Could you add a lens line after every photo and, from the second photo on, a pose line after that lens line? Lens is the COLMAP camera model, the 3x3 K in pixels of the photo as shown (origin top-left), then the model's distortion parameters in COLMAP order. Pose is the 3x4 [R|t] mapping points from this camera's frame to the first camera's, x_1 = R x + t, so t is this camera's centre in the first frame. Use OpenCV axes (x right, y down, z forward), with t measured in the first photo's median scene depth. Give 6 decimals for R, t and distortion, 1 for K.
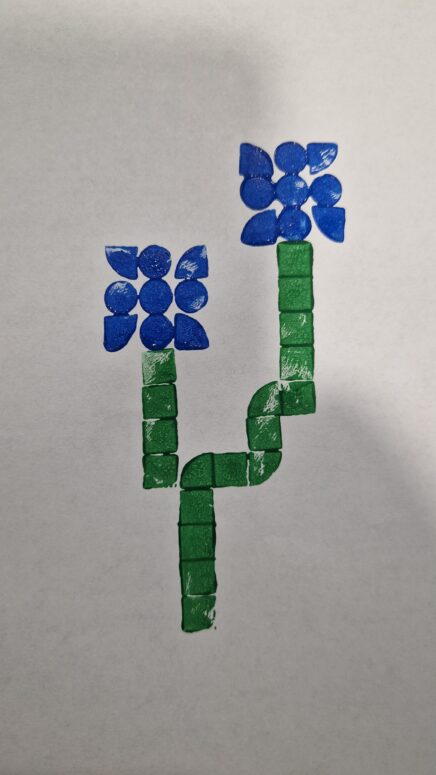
lens RADIAL K [[518.9, 0, 206.6], [0, 518.9, 388.9], [0, 0, 1]] dist [0.037254, -0.052618]
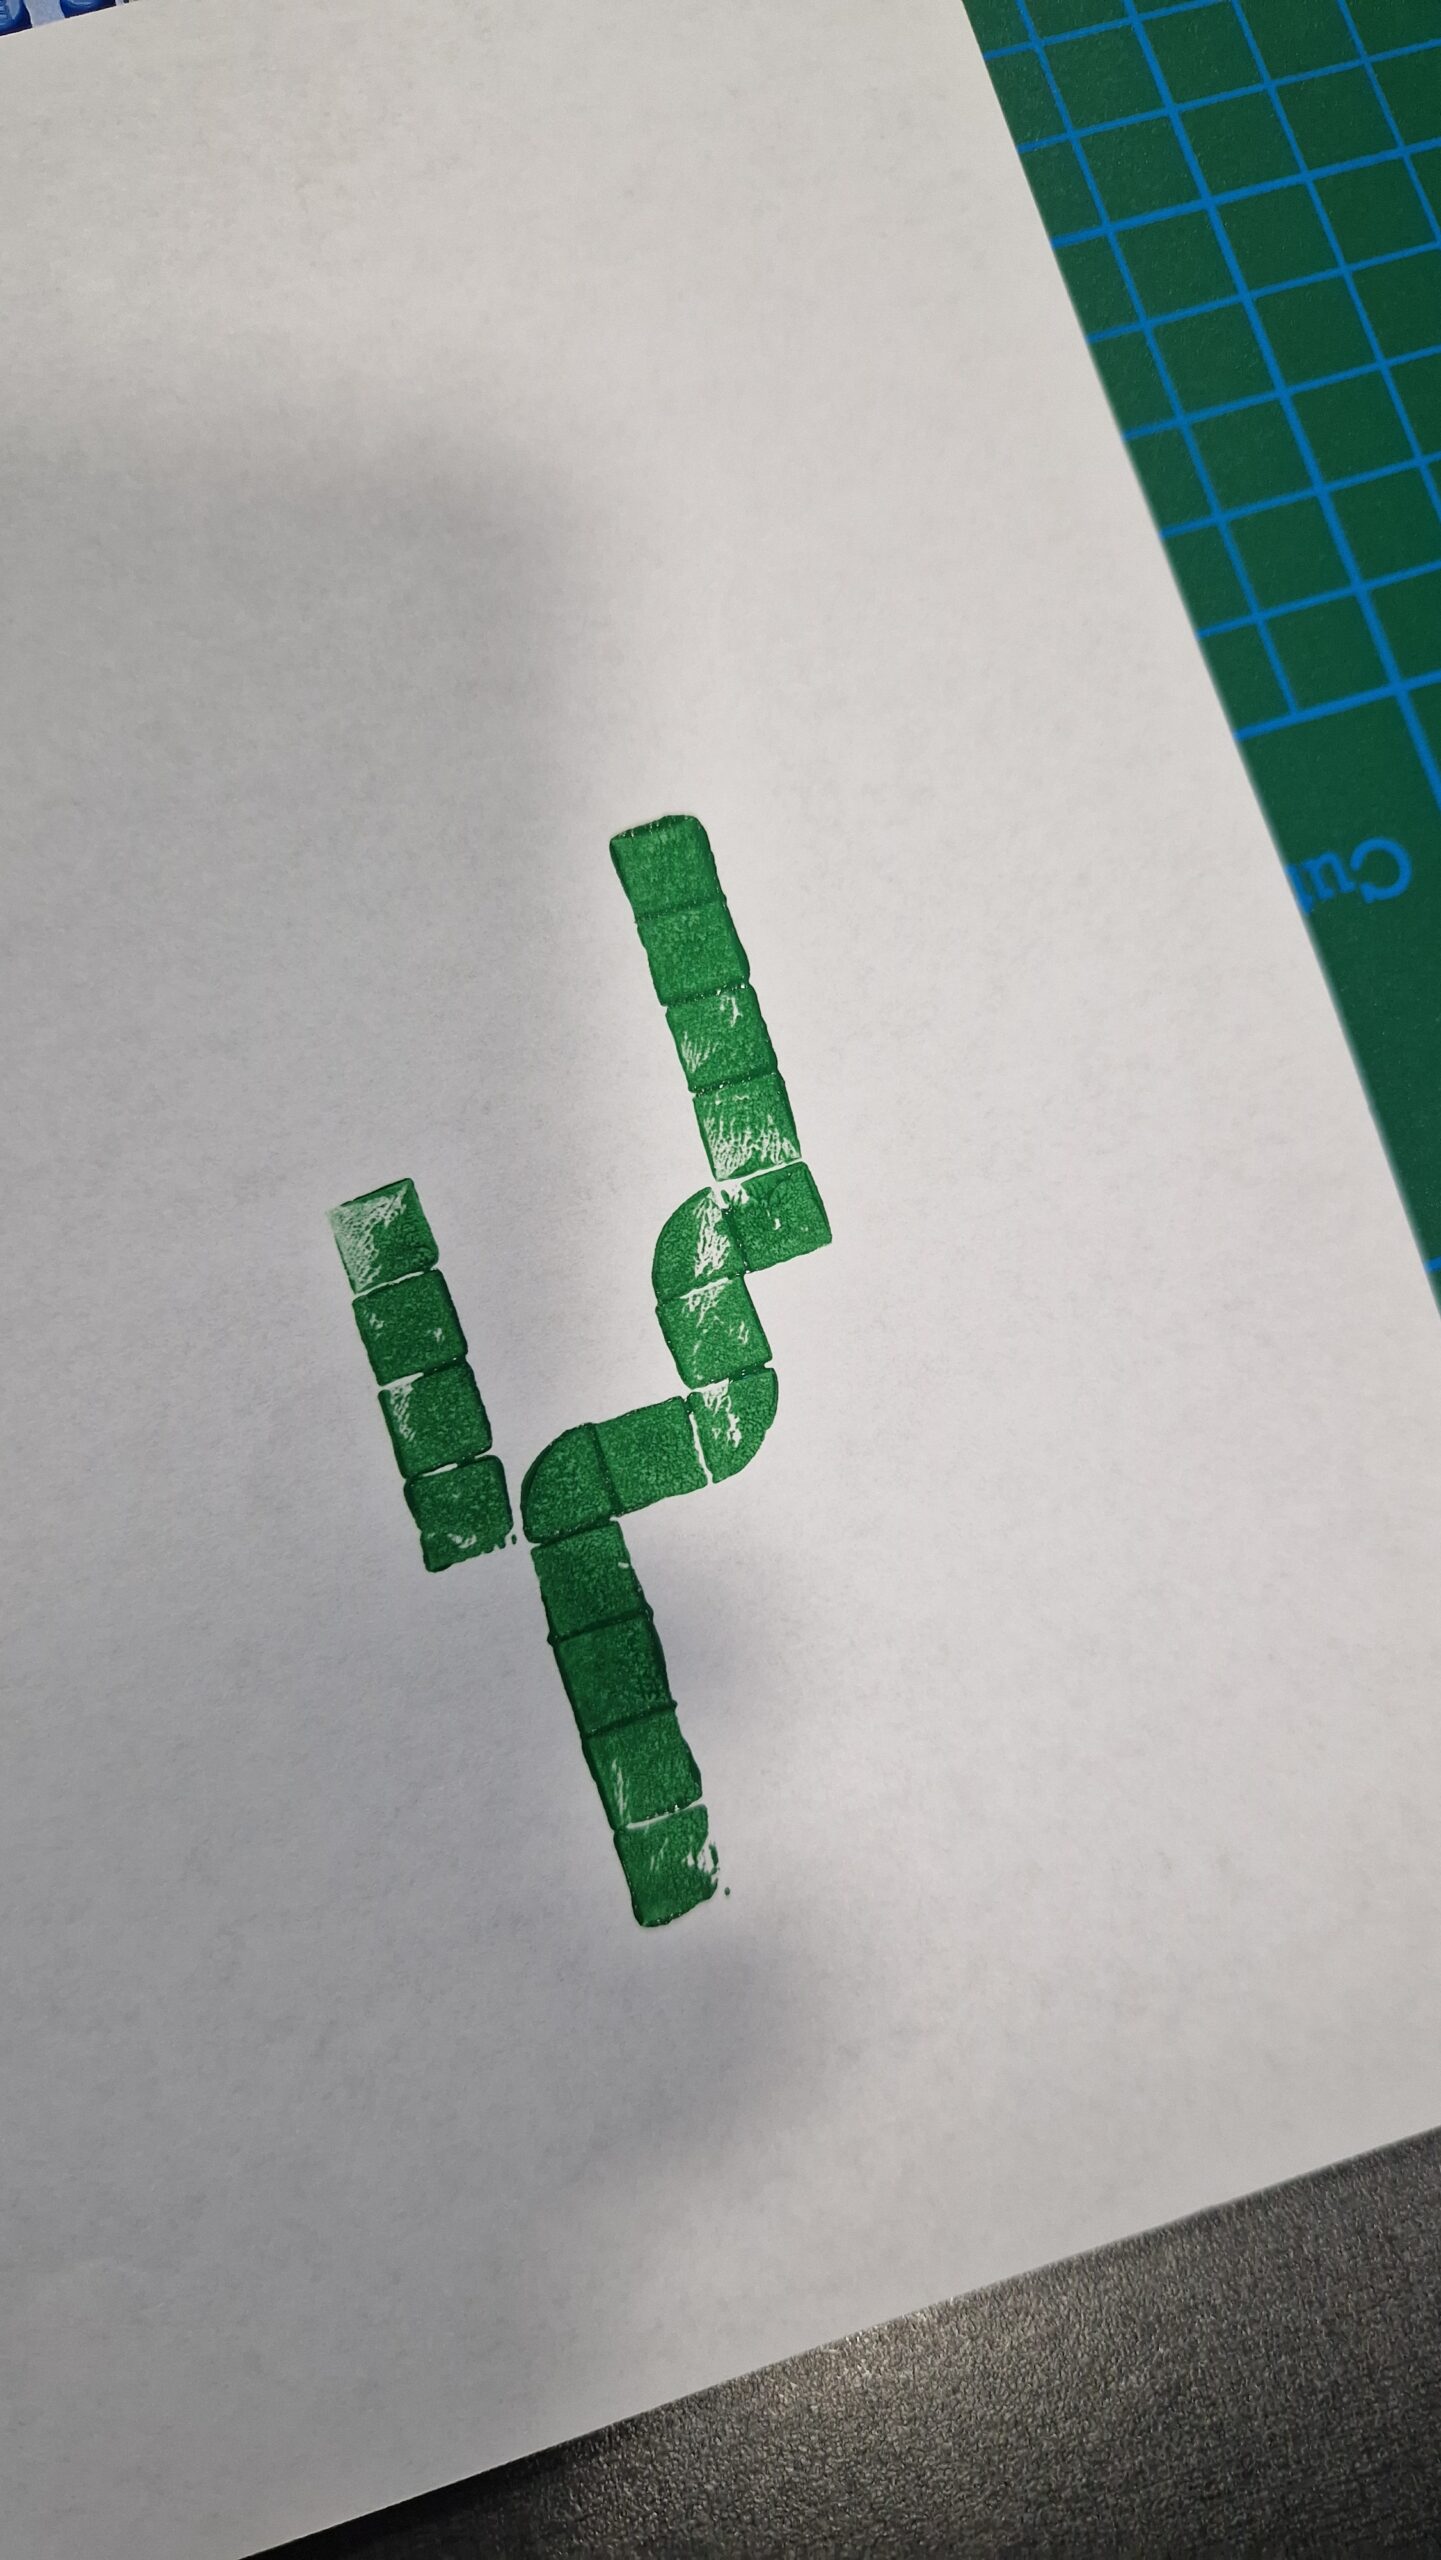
lens RADIAL K [[1714.1, 0, 682.8], [0, 1714.1, 1284.7], [0, 0, 1]] dist [0.037254, -0.052618]
pose [[0.960872, -0.264586, 0.081969, 0.001362], [0.260080, 0.963615, 0.061682, -0.026480], [-0.095307, -0.037950, 0.994724, -0.187742]]
